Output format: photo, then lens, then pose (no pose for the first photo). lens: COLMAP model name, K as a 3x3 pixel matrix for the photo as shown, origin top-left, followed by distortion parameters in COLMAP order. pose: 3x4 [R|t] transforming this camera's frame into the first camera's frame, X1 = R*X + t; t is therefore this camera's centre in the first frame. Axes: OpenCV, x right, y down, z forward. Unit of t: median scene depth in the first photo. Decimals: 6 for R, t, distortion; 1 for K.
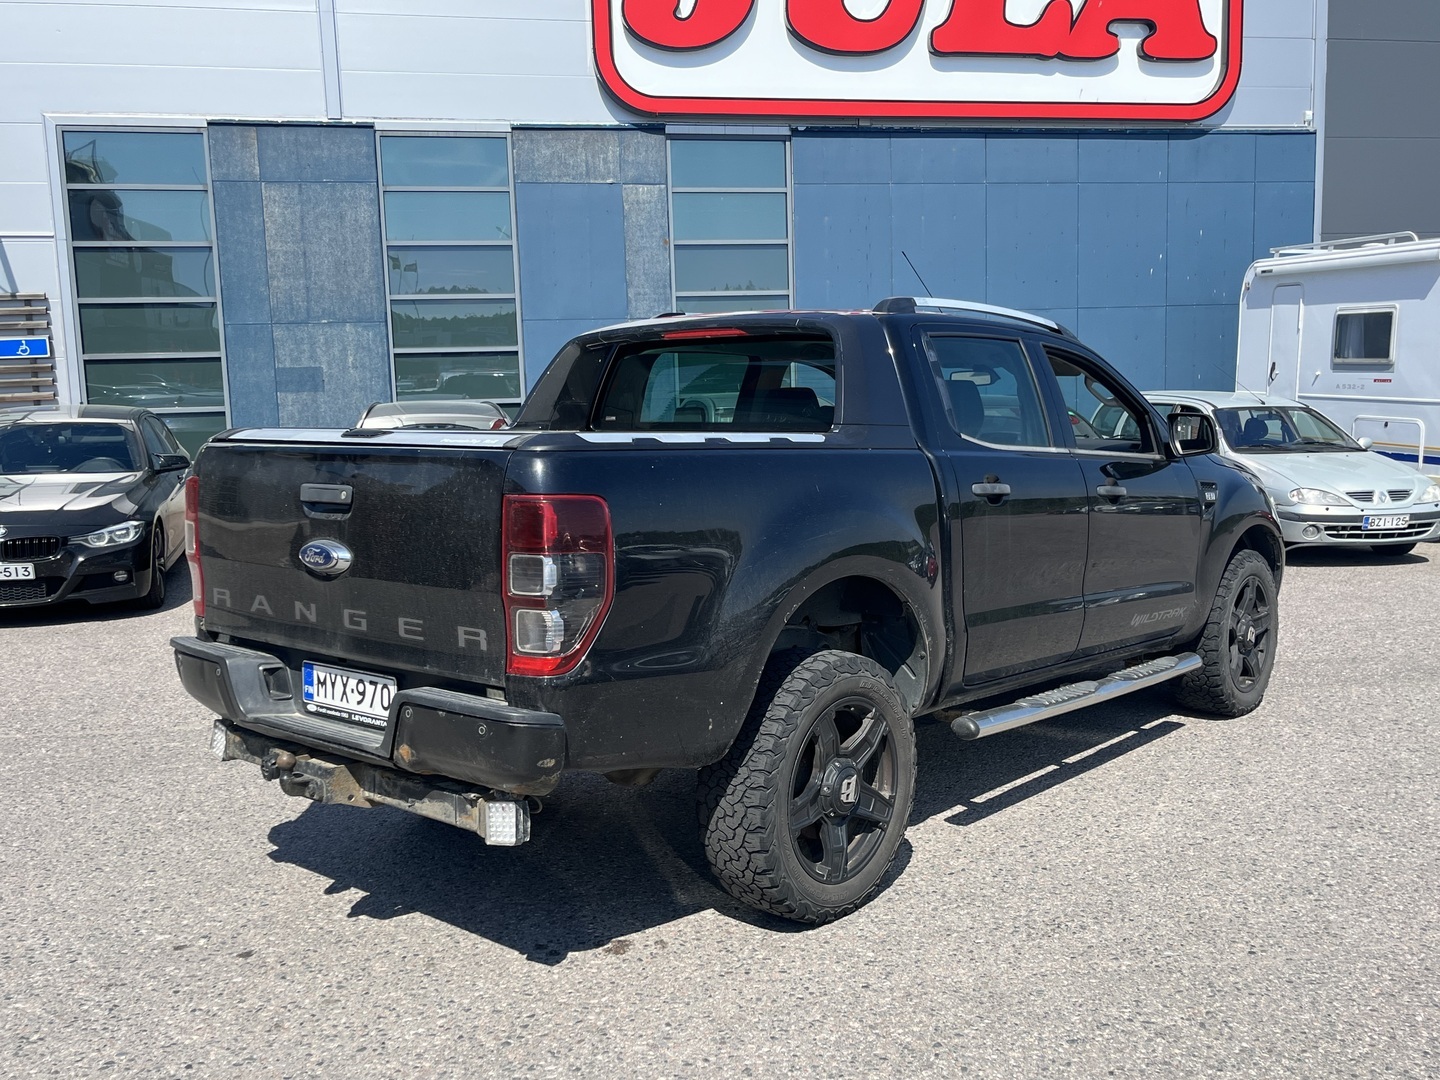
lens RADIAL K [[1357.4, 0, 731.8], [0, 1357.4, 543.8], [0, 0, 1]] dist [0.028786, 0.000000]
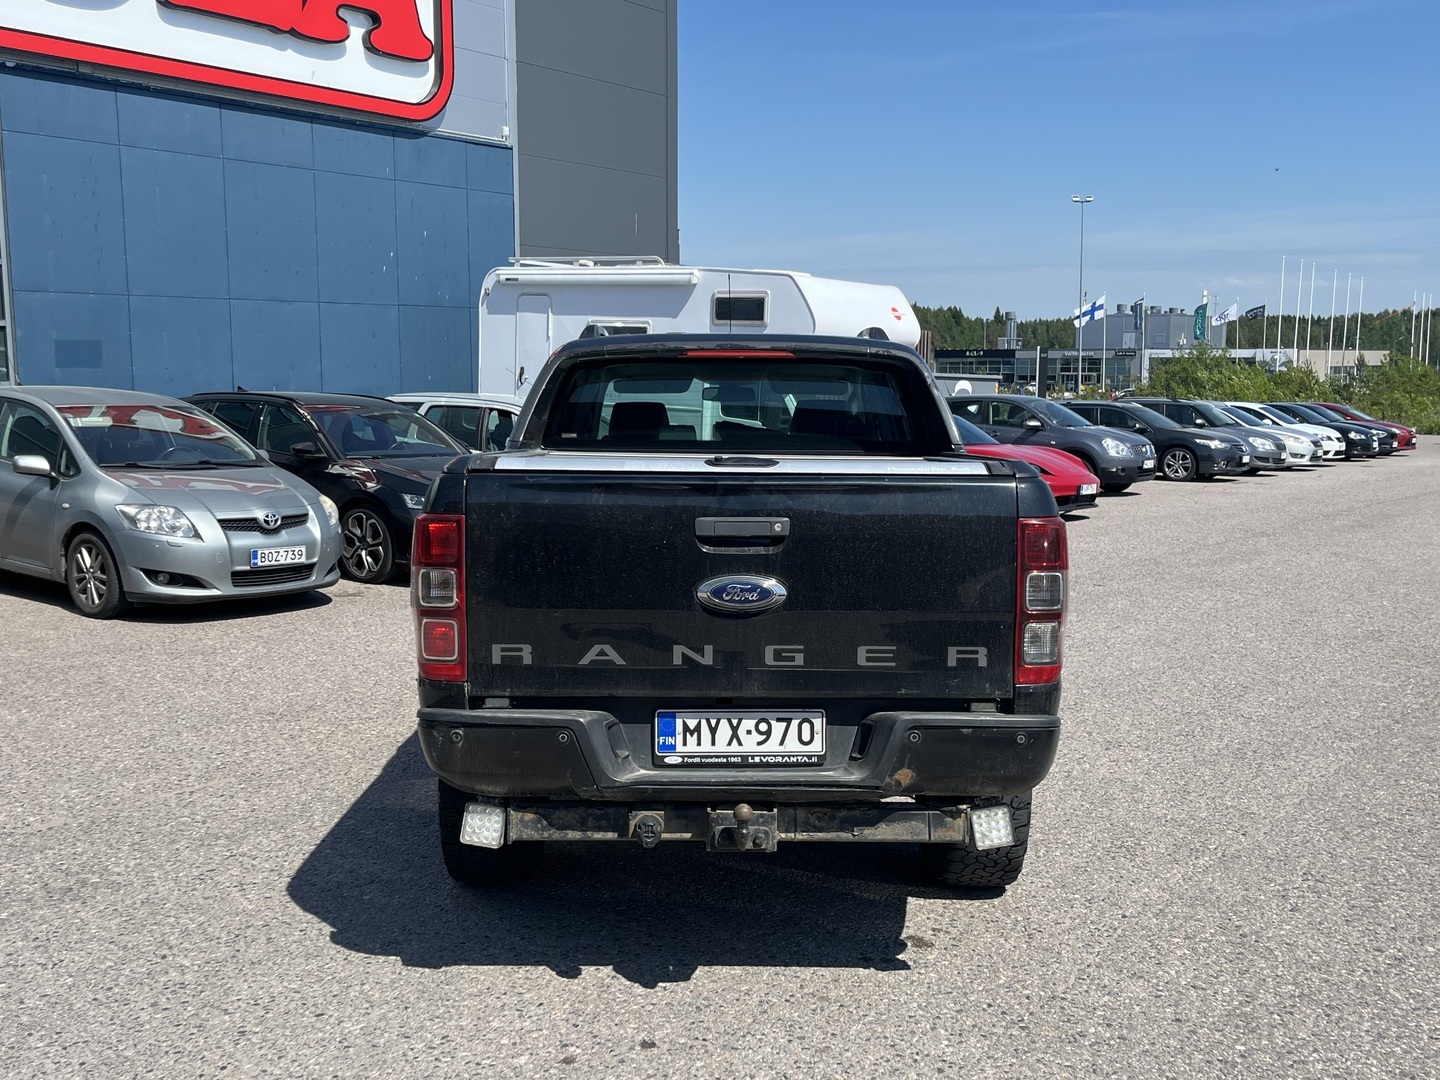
lens RADIAL K [[1458.2, 0, 720.2], [0, 1458.2, 529.8], [0, 0, 1]] dist [0.040466, 0.000000]
pose [[0.754813, -0.046999, 0.654254, -0.921111], [0.053787, 0.998506, 0.009673, -0.042783], [-0.653731, 0.027889, 0.756213, 0.228682]]
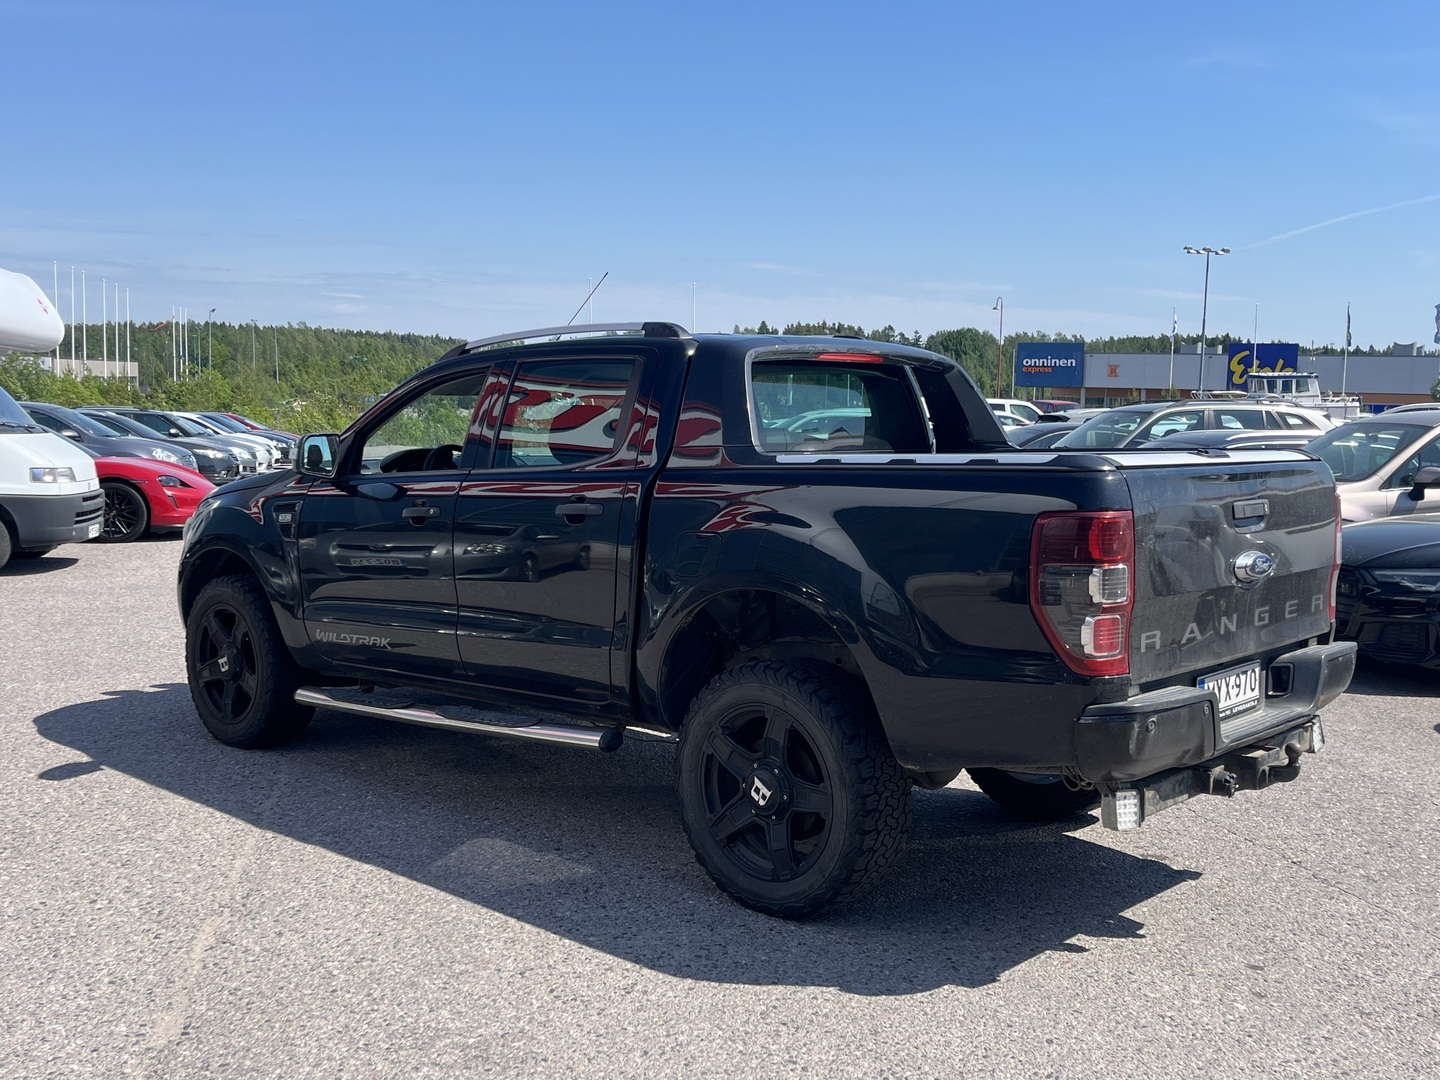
lens RADIAL K [[1458.2, 0, 735.7], [0, 1458.2, 546.7], [0, 0, 1]] dist [0.040466, 0.000000]
pose [[0.029441, -0.080647, 0.996308, -1.414778], [0.092849, 0.992651, 0.077607, -0.130136], [-0.995245, 0.090221, 0.036712, 1.299658]]
